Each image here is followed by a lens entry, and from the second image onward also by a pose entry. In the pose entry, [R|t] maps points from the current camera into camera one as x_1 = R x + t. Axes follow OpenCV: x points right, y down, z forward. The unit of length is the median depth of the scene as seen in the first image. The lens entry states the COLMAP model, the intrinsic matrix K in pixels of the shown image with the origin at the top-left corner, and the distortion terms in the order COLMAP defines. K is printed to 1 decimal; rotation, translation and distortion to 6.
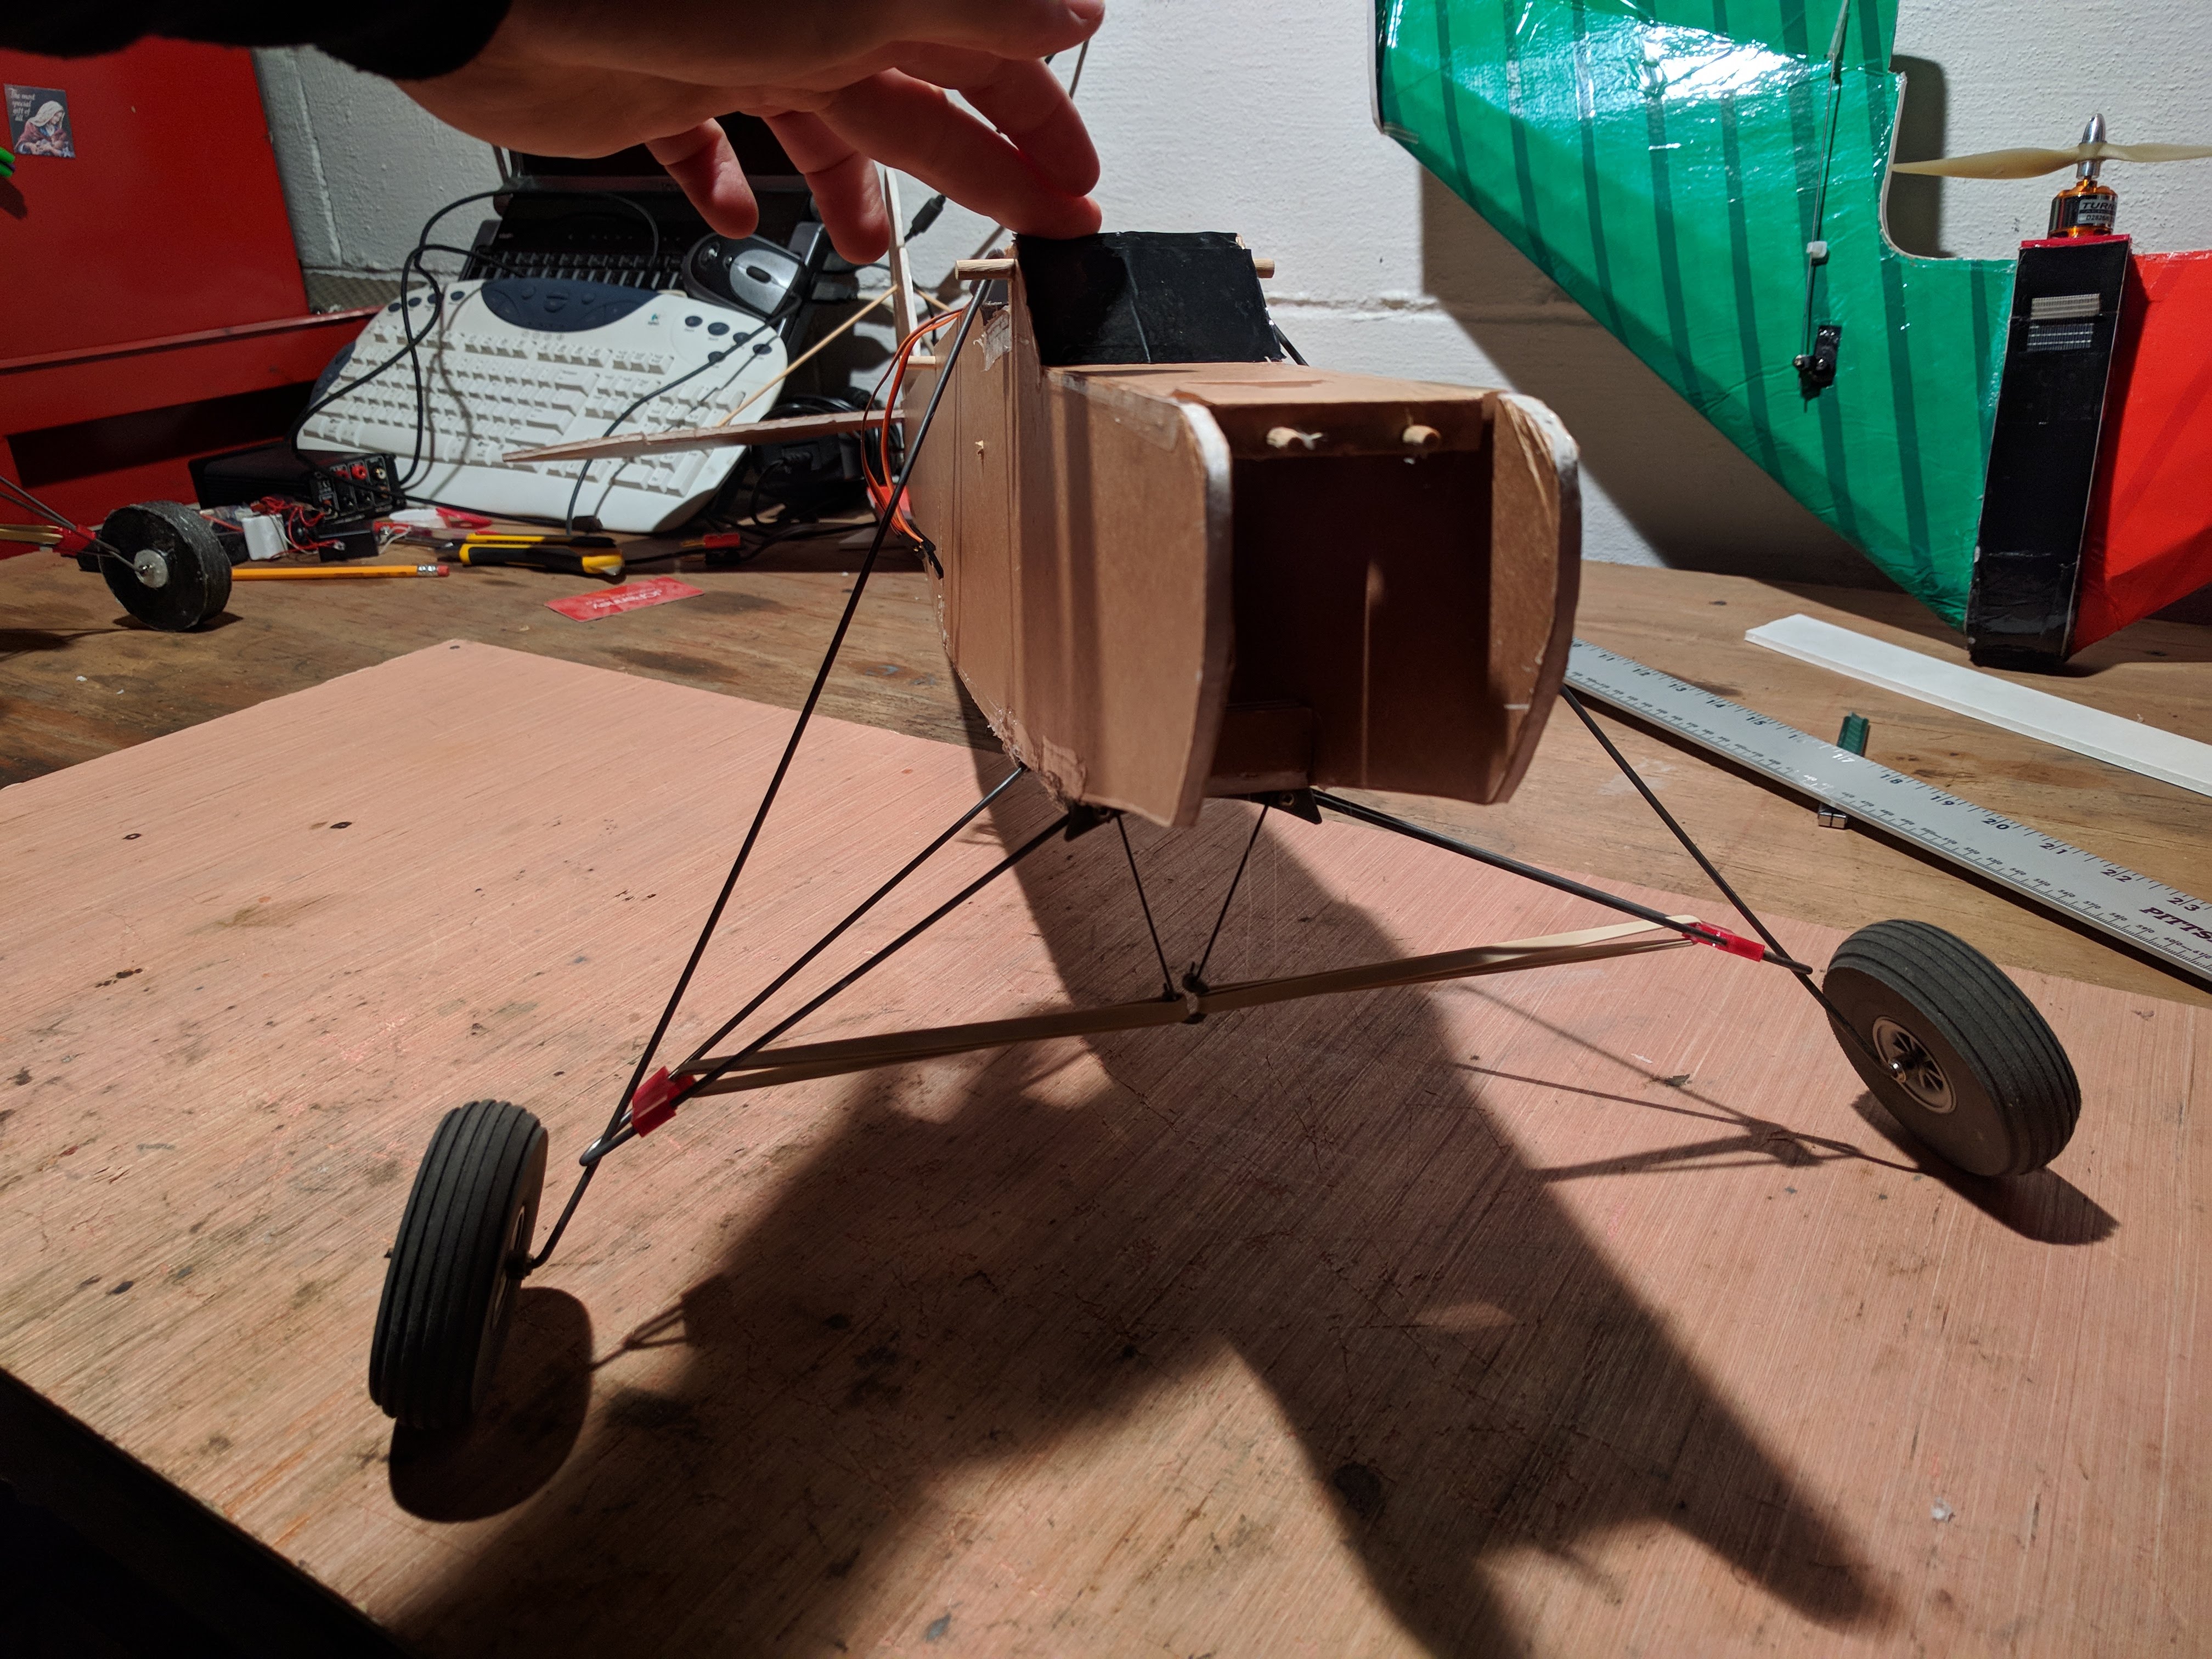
lens RADIAL K [[1673.8, 0, 1102.0], [0, 1673.8, 830.3], [0, 0, 1]] dist [-0.015164, 0.054505]
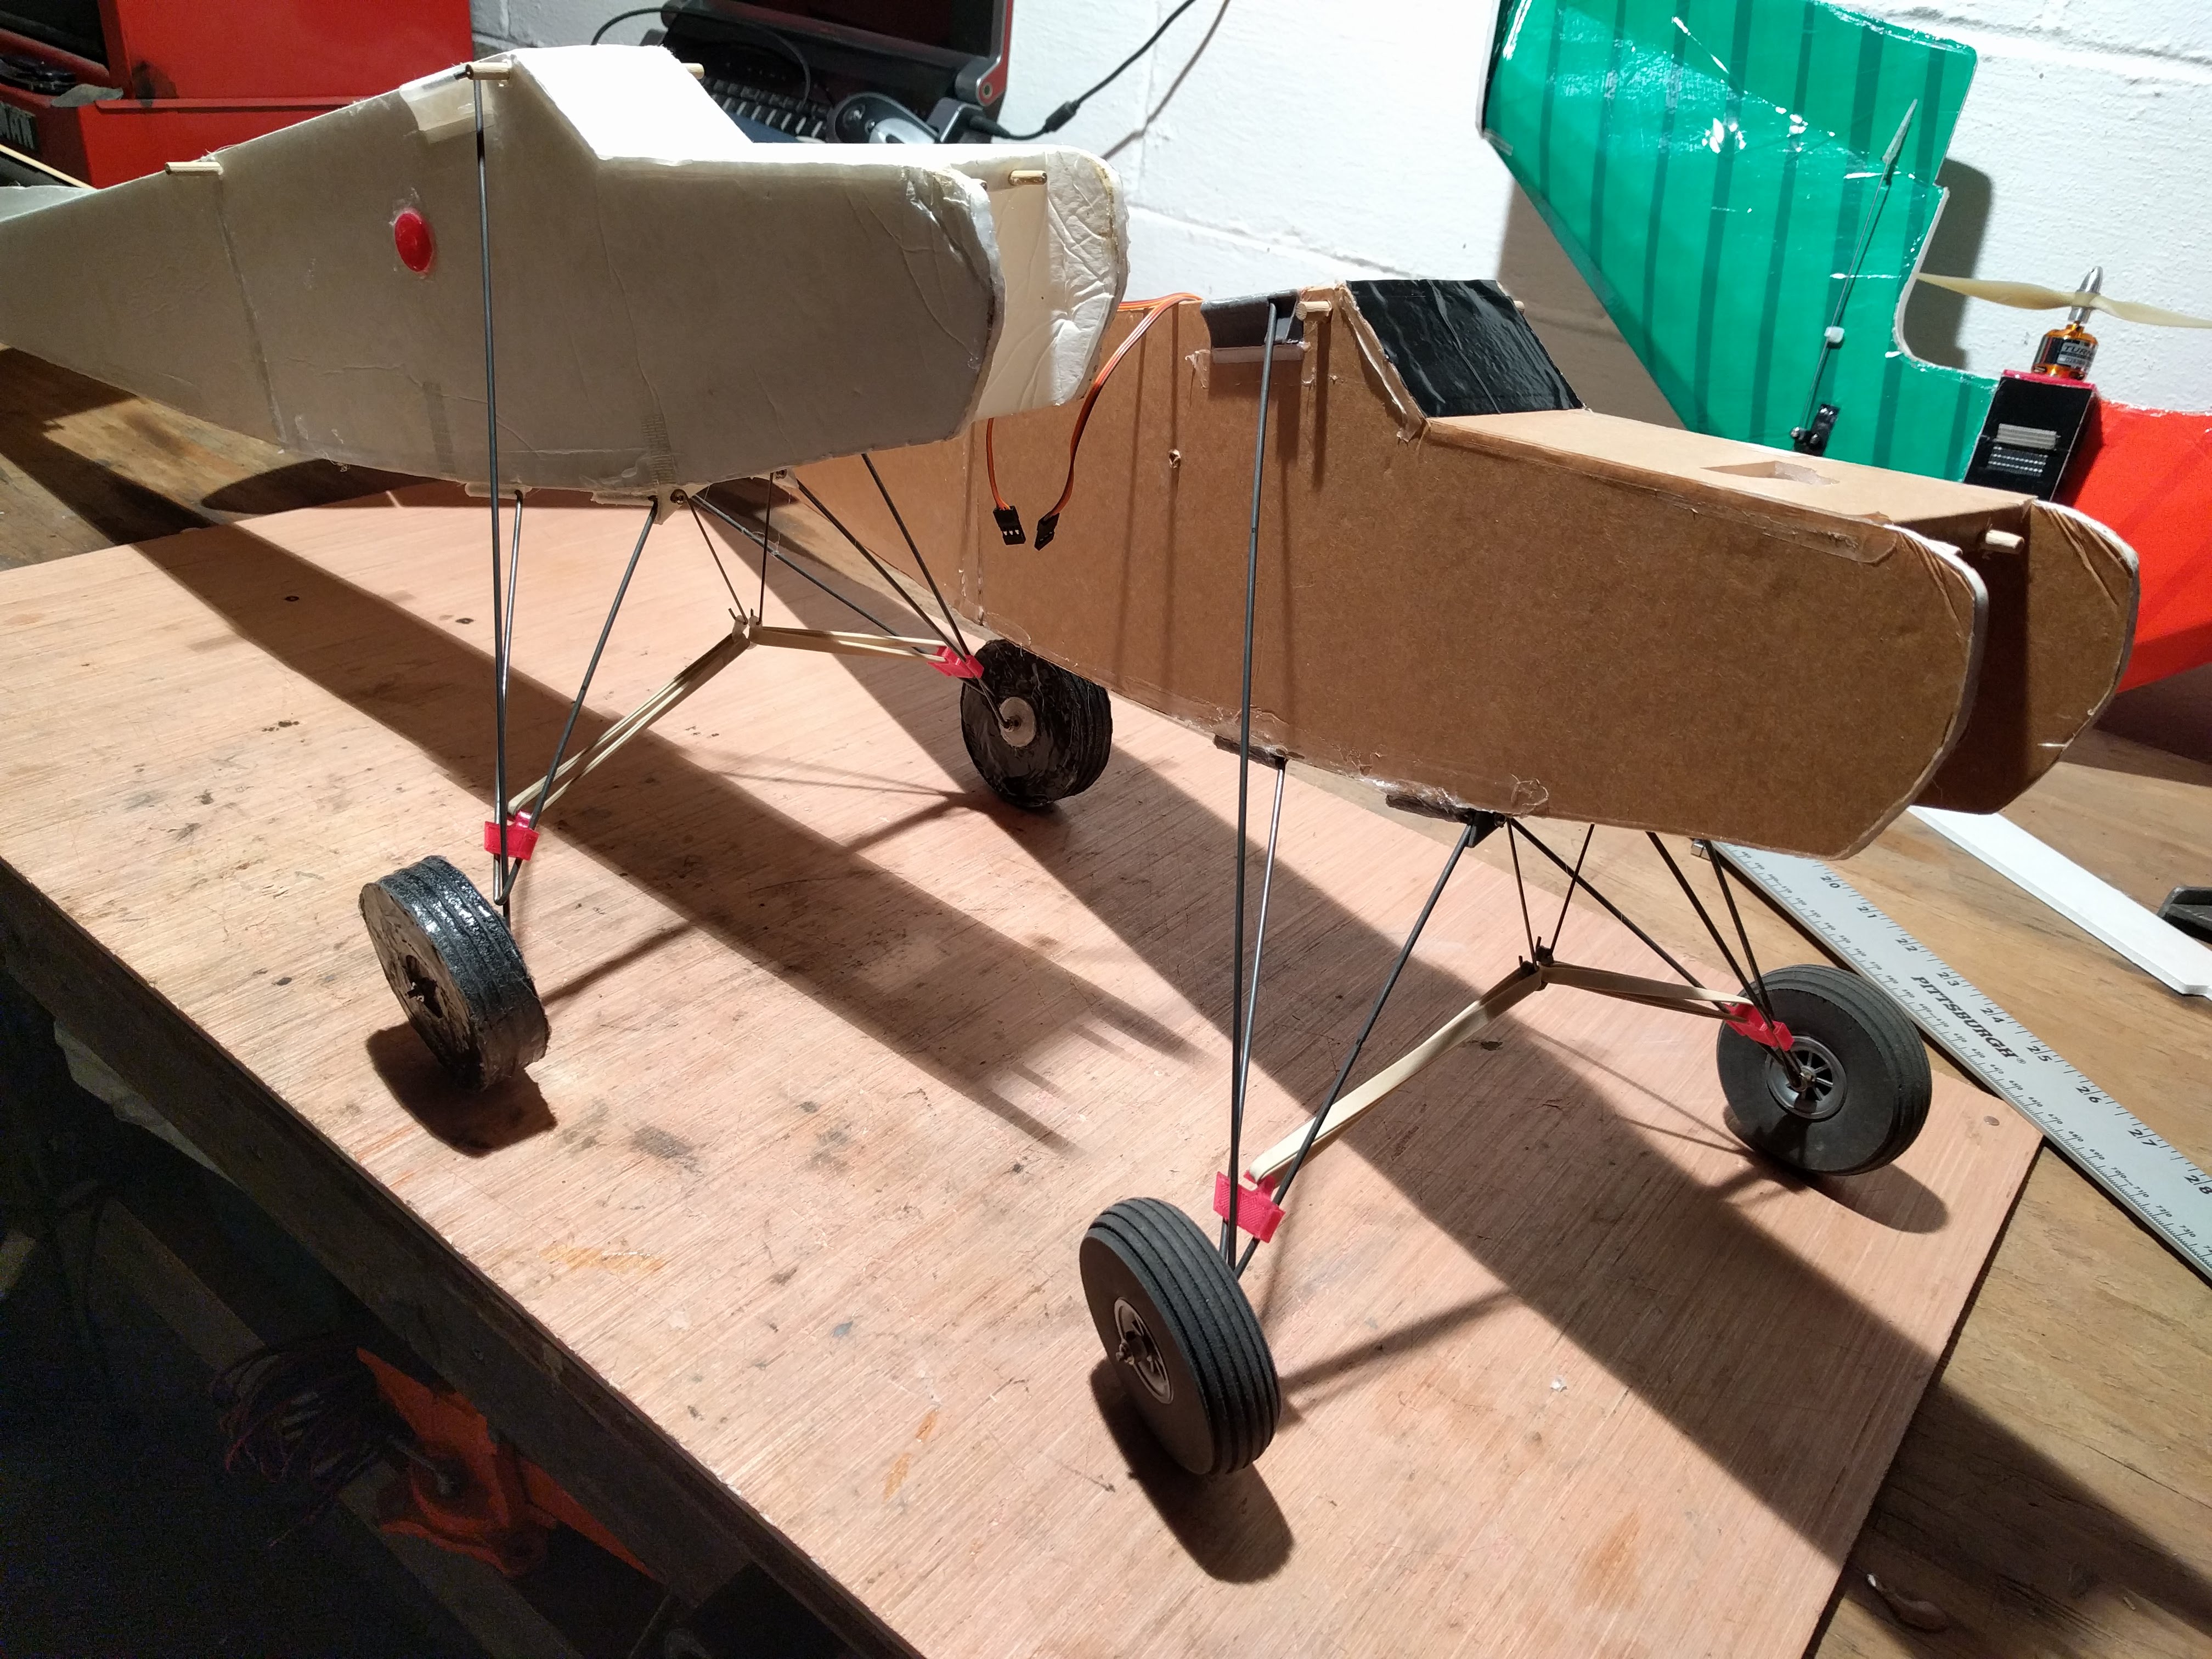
lens RADIAL K [[1660.4, 0, 1106.0], [0, 1660.4, 829.5], [0, 0, 1]] dist [0.007211, 0.029364]
pose [[0.982743, 0.184868, -0.006274, 0.032398], [-0.183353, 0.978050, 0.098999, -0.074105], [0.024438, -0.096140, 0.995068, -0.222041]]
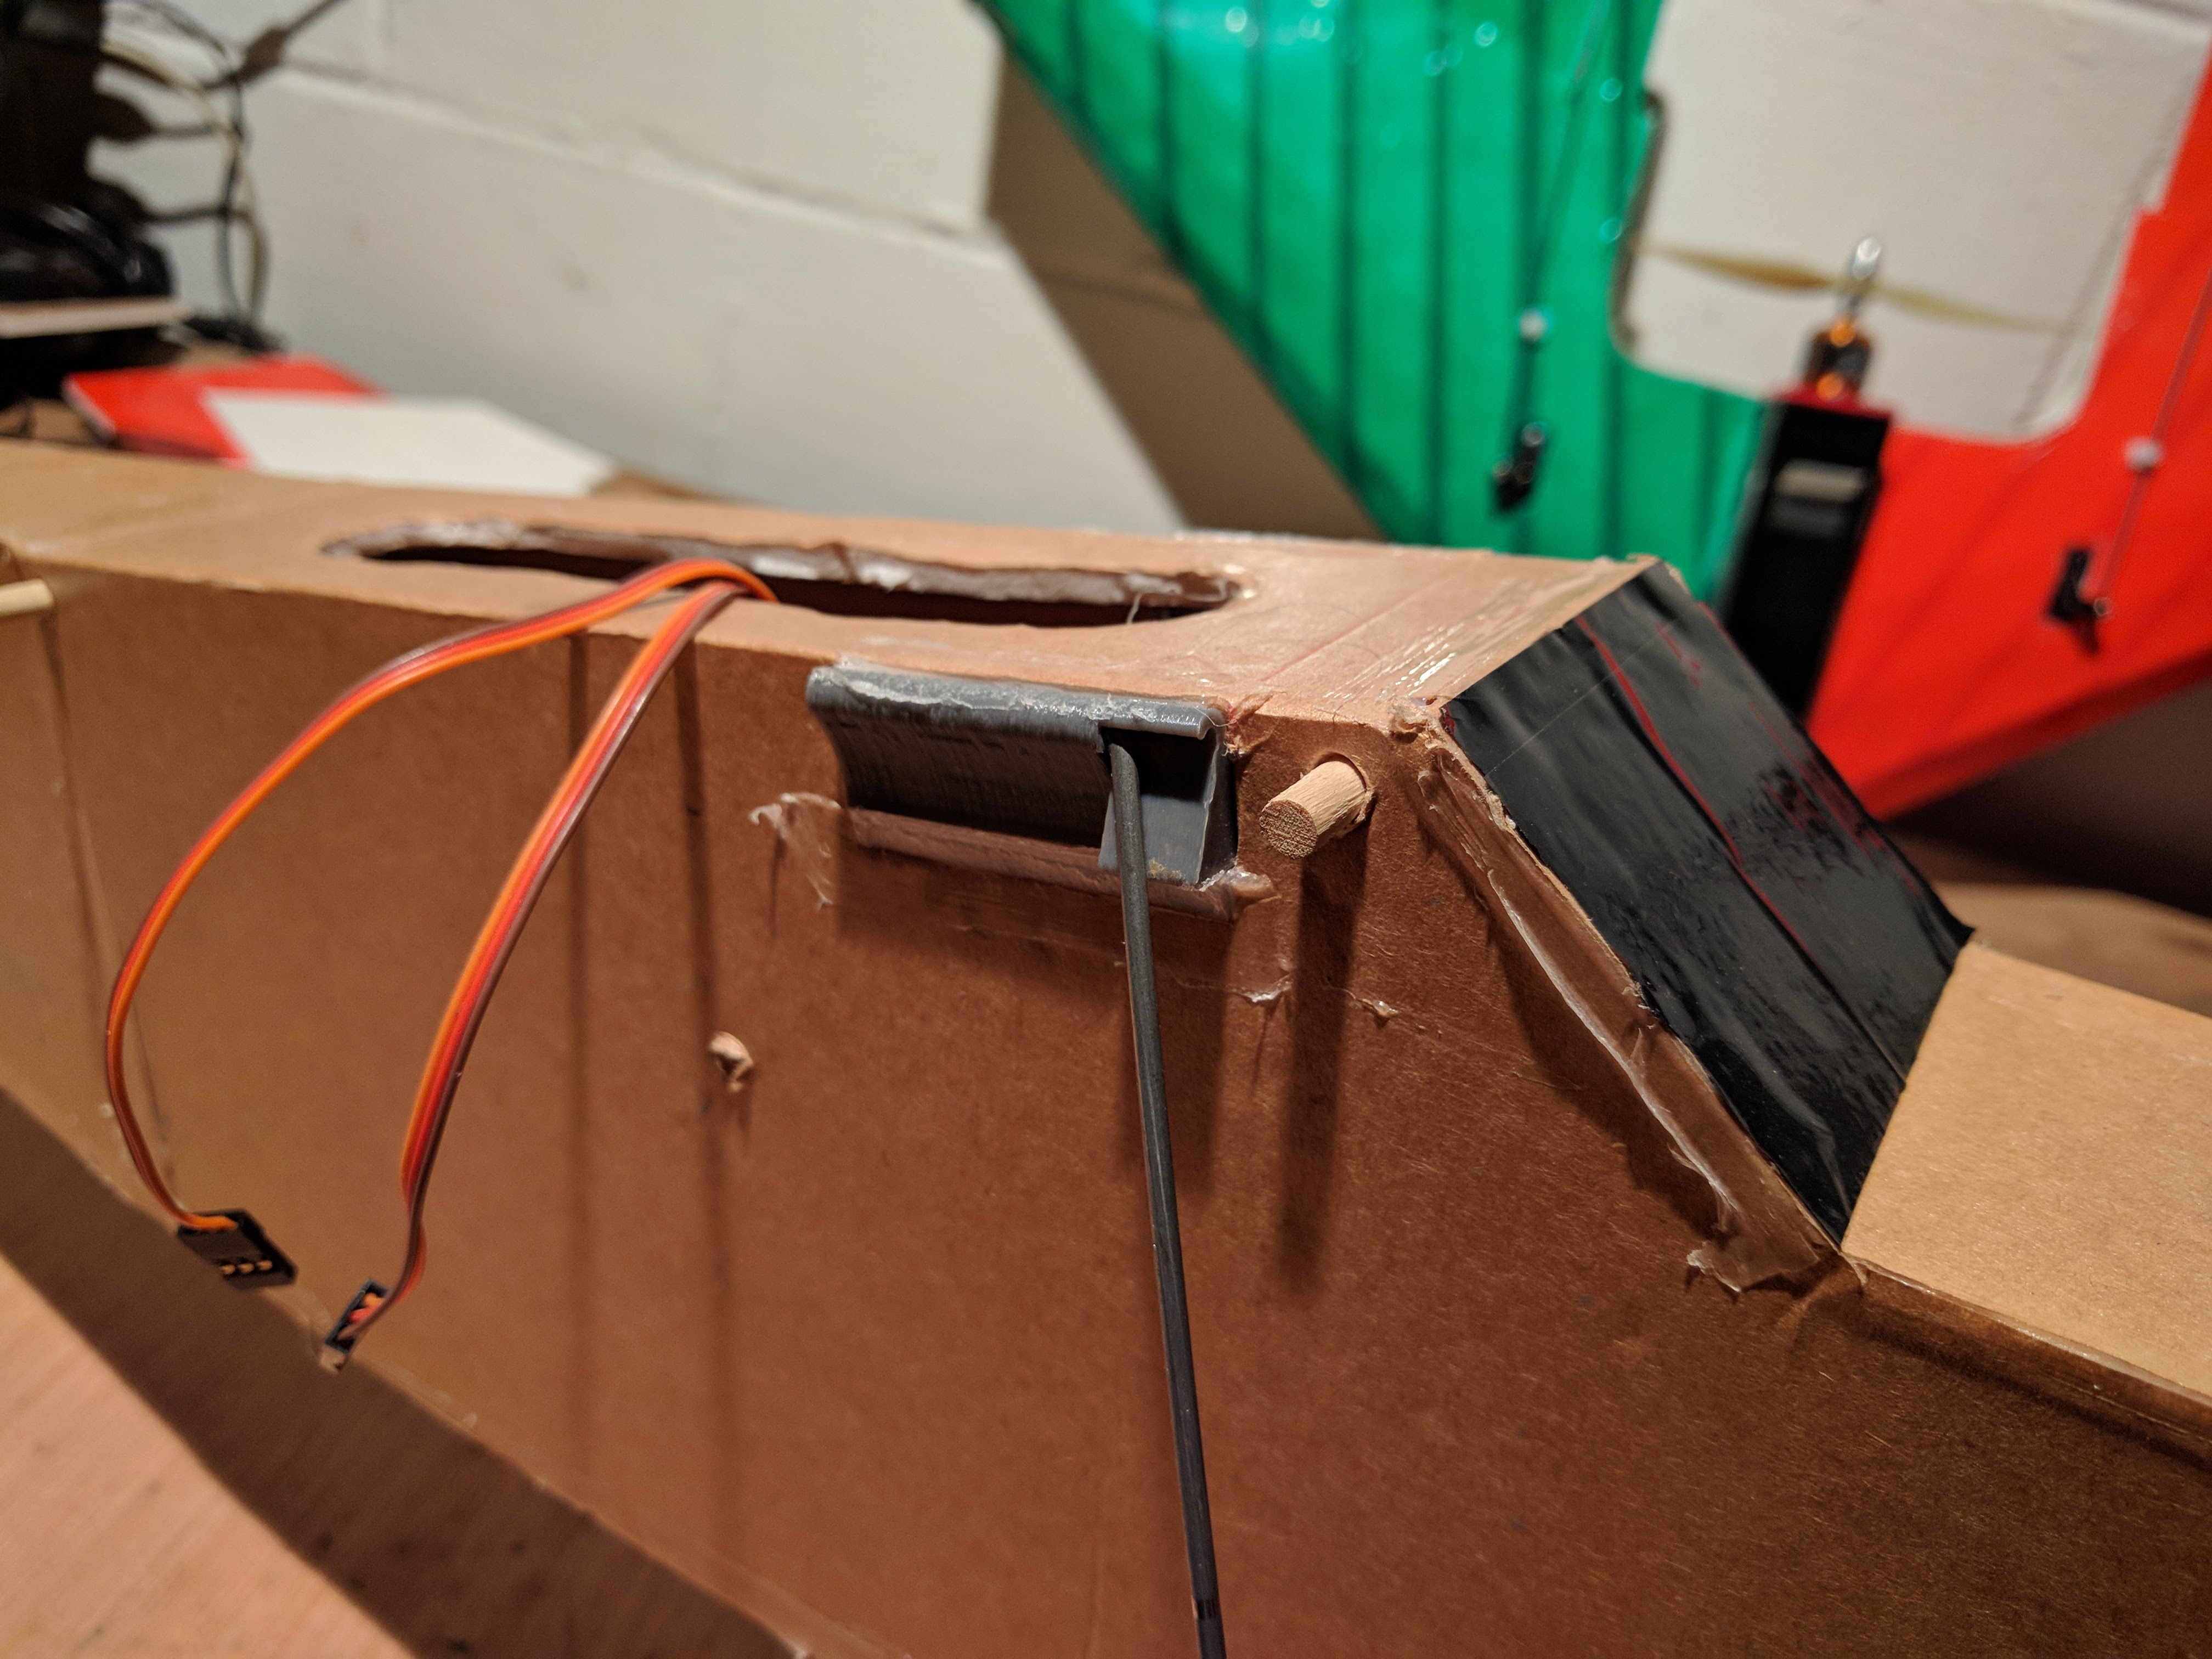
lens RADIAL K [[1643.8, 0, 1106.0], [0, 1643.8, 829.5], [0, 0, 1]] dist [-0.045758, 0.038818]
pose [[0.924618, 0.024059, 0.380136, -0.041441], [-0.084705, 0.986000, 0.143628, -0.333167], [-0.371358, -0.165001, 0.913711, 0.565575]]
